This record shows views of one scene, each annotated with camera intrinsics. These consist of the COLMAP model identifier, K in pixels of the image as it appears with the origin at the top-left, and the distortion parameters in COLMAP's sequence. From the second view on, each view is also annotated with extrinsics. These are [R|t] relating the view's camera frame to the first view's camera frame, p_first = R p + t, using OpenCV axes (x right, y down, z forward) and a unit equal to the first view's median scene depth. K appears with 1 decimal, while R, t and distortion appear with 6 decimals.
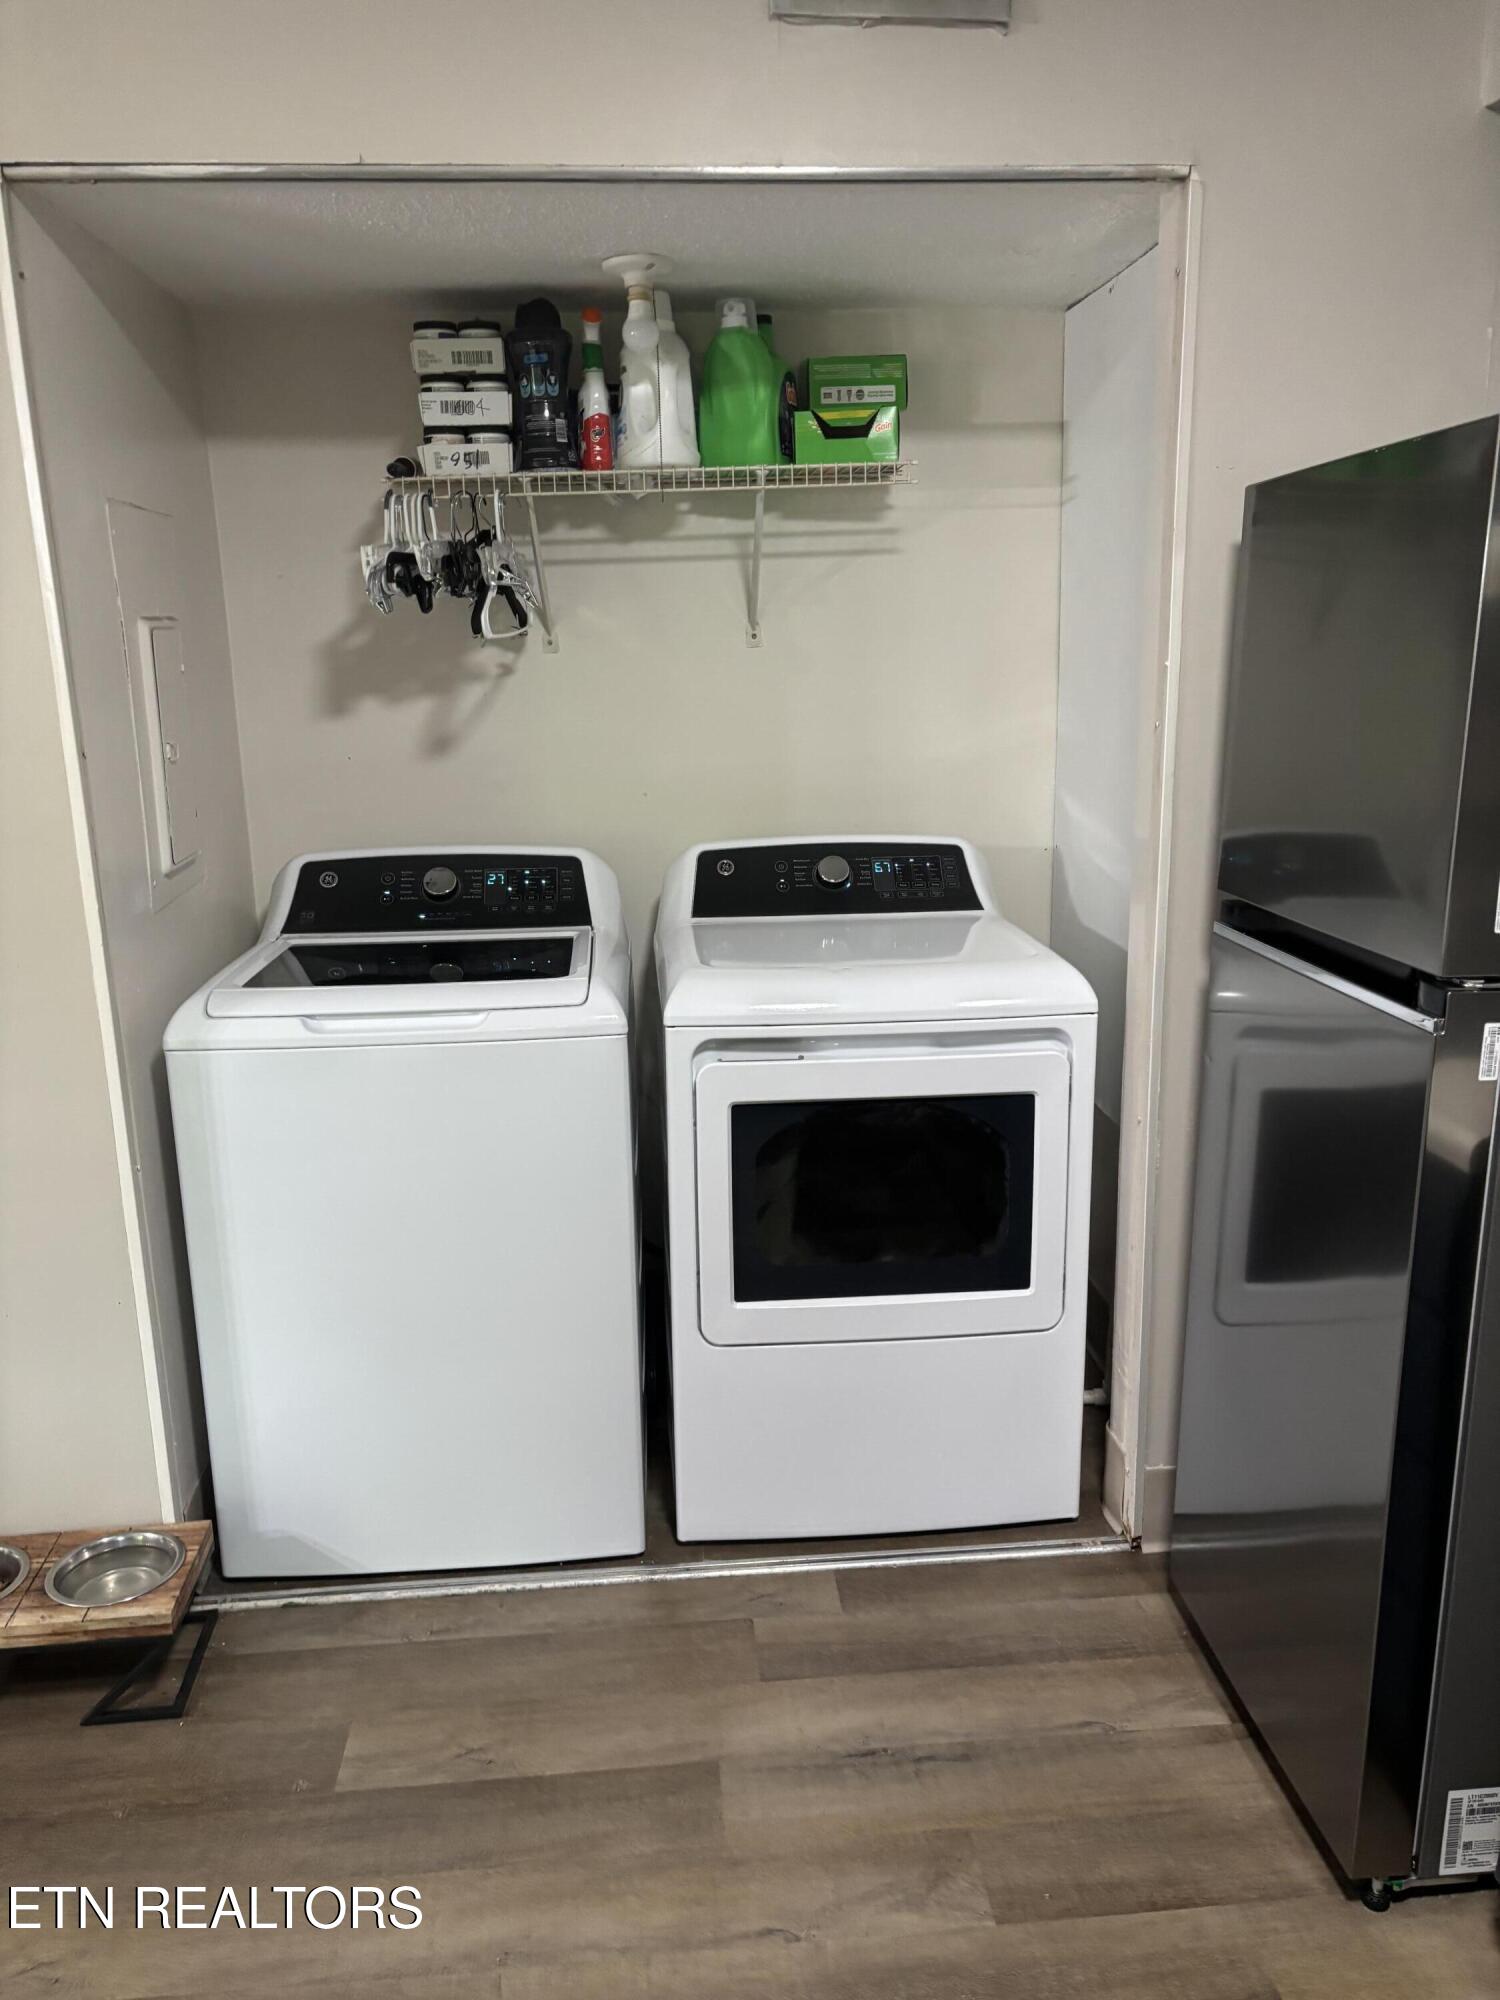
lens RADIAL K [[1521.7, 0, 742.4], [0, 1521.7, 1005.5], [0, 0, 1]] dist [0.055077, -0.041981]
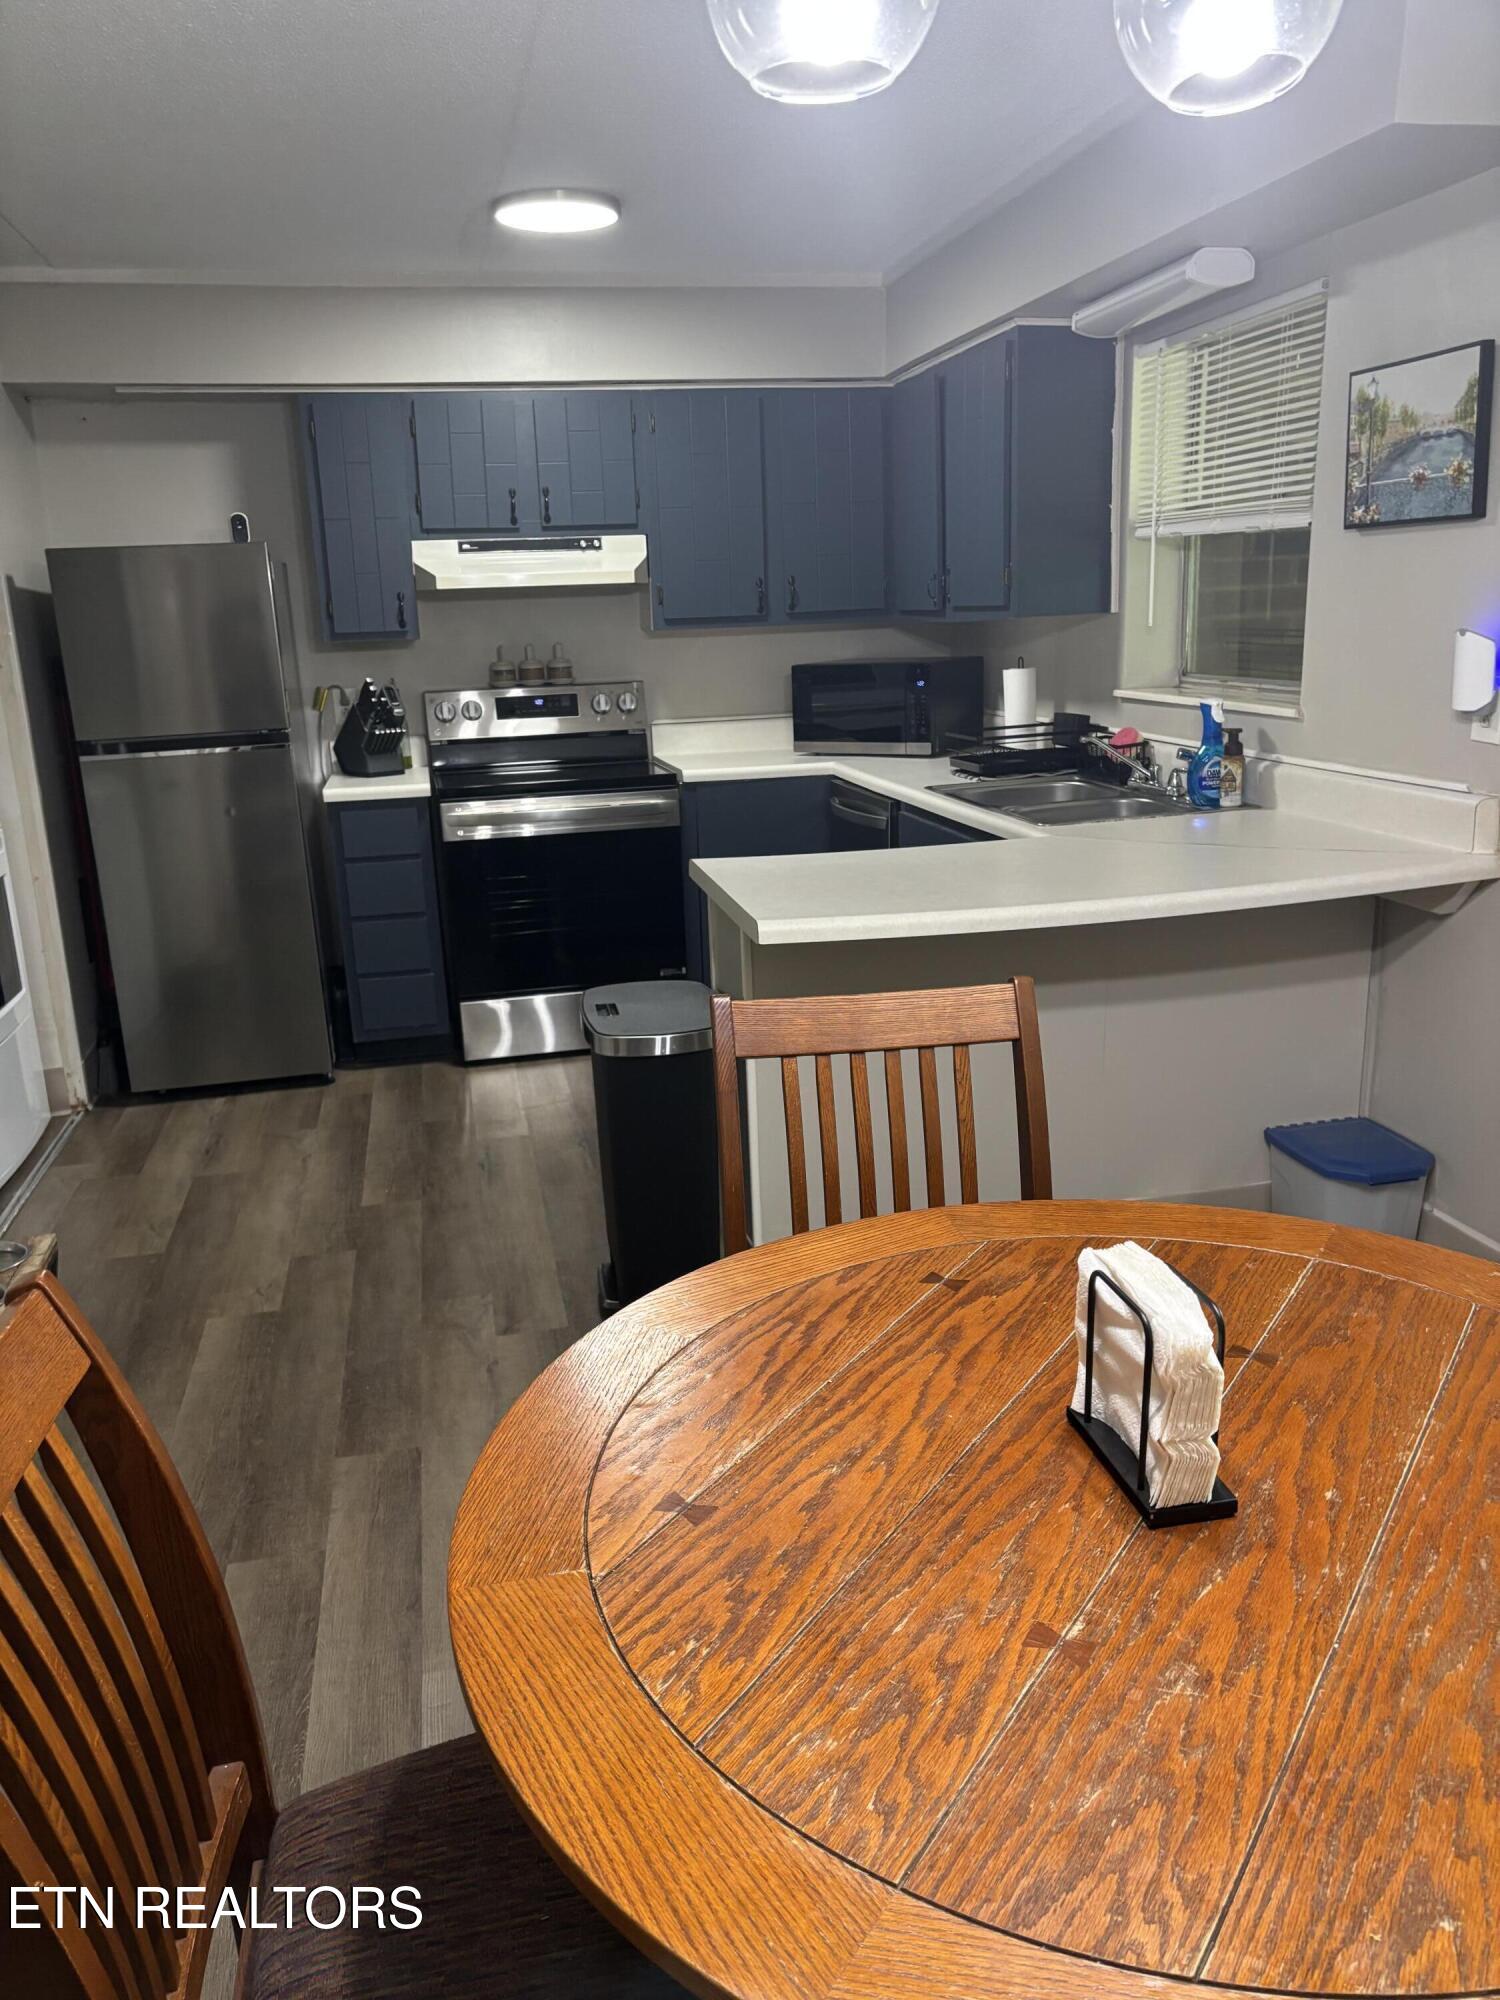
lens RADIAL K [[1521.7, 0, 742.4], [0, 1521.7, 1005.5], [0, 0, 1]] dist [0.055077, -0.041981]
pose [[-0.127918, -0.224091, 0.966137, -2.003140], [0.267704, 0.930180, 0.251196, -0.027400], [-0.954972, 0.290772, -0.058997, 0.372282]]
